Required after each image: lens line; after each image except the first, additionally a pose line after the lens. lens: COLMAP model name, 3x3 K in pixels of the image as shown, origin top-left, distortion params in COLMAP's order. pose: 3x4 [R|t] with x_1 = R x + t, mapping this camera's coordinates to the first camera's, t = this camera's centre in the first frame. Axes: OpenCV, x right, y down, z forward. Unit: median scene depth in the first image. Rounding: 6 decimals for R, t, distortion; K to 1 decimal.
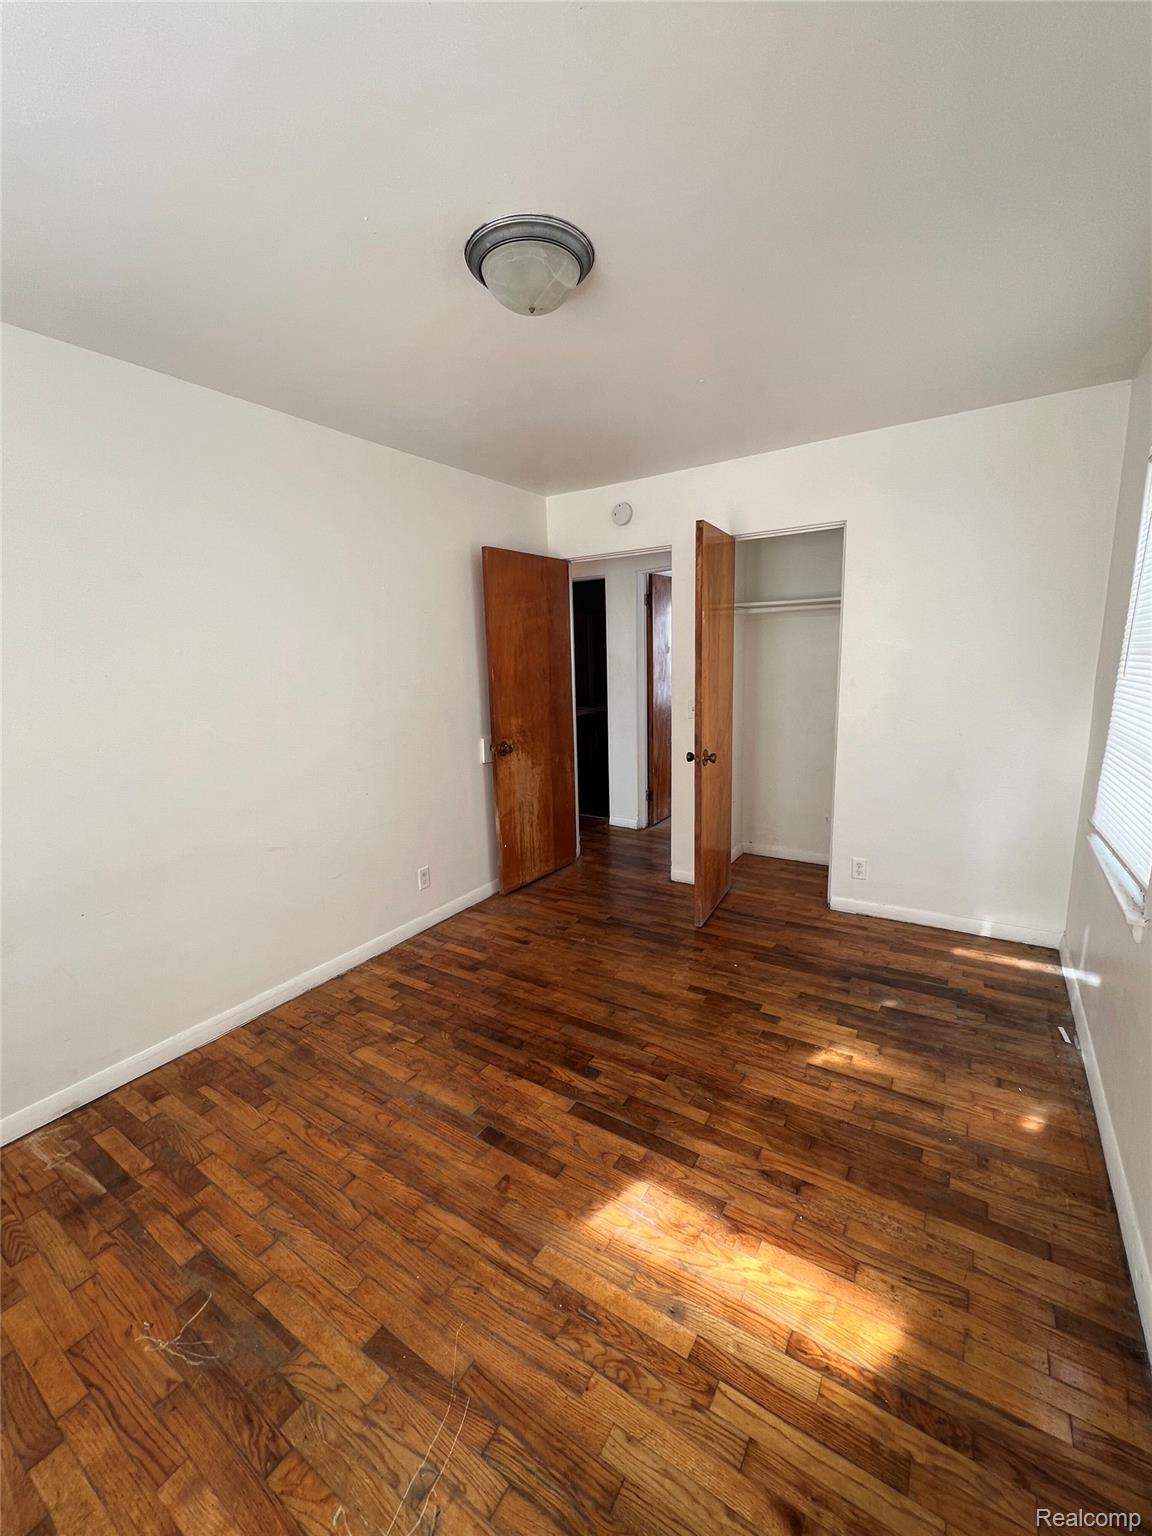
lens RADIAL K [[616.2, 0, 577.2], [0, 616.2, 770.7], [0, 0, 1]] dist [0.002164, 0.000098]
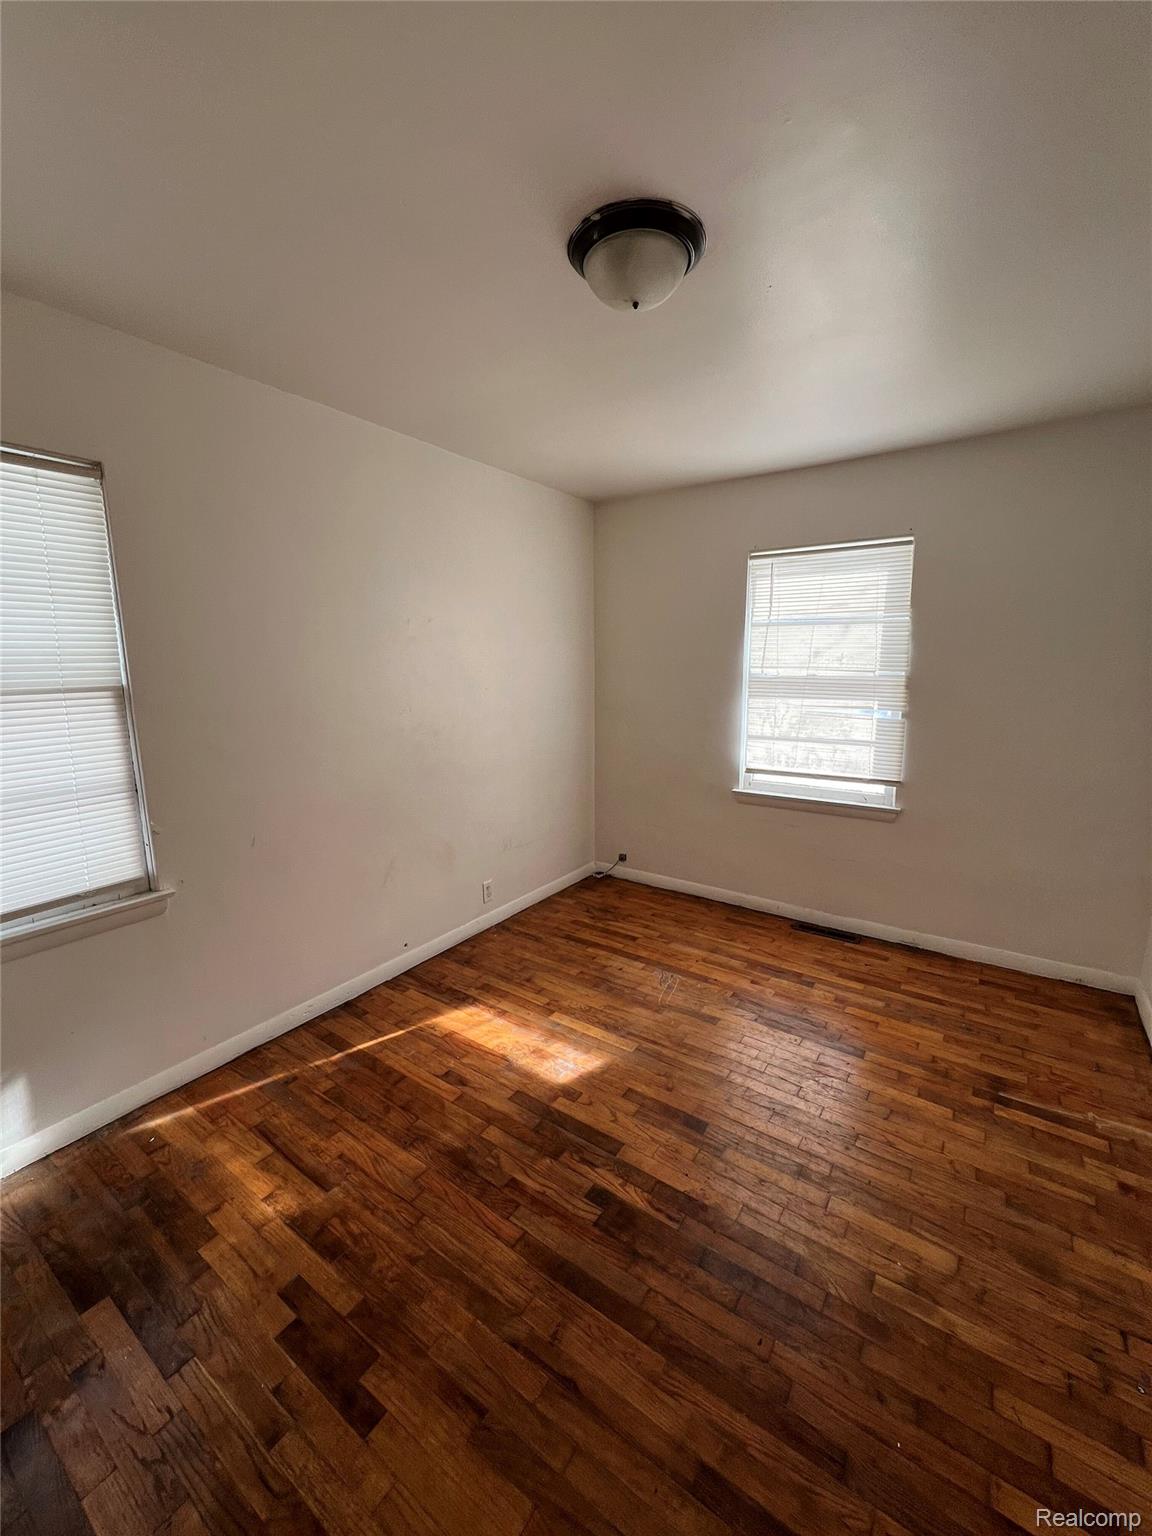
lens RADIAL K [[614.0, 0, 578.7], [0, 614.0, 765.0], [0, 0, 1]] dist [-0.001622, 0.000094]
pose [[-0.998867, 0.032189, 0.035049, 0.002615], [0.042500, 0.934755, 0.352743, -0.355244], [-0.021407, 0.353833, -0.935064, 1.763692]]
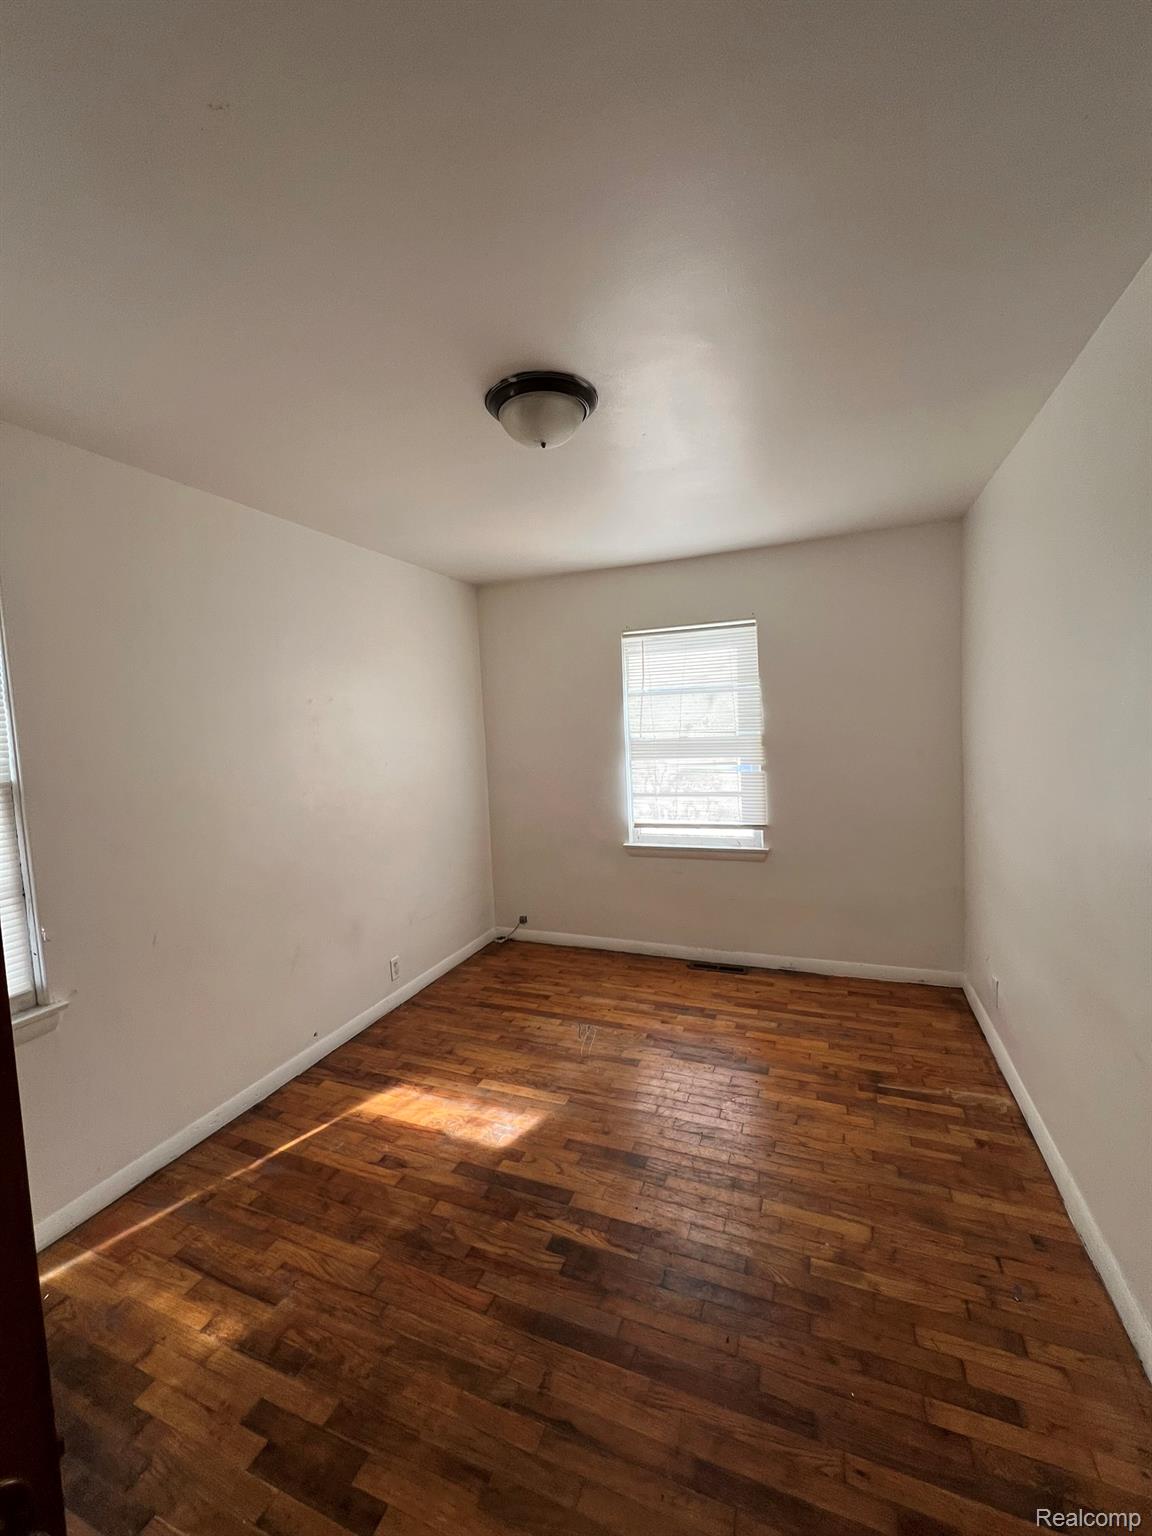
lens RADIAL K [[614.0, 0, 576.9], [0, 614.0, 763.5], [0, 0, 1]] dist [-0.001622, 0.000094]
pose [[-0.978493, 0.087216, -0.186936, 0.110247], [0.036484, 0.965107, 0.259303, -0.394282], [0.203029, 0.246906, -0.947532, 1.854237]]
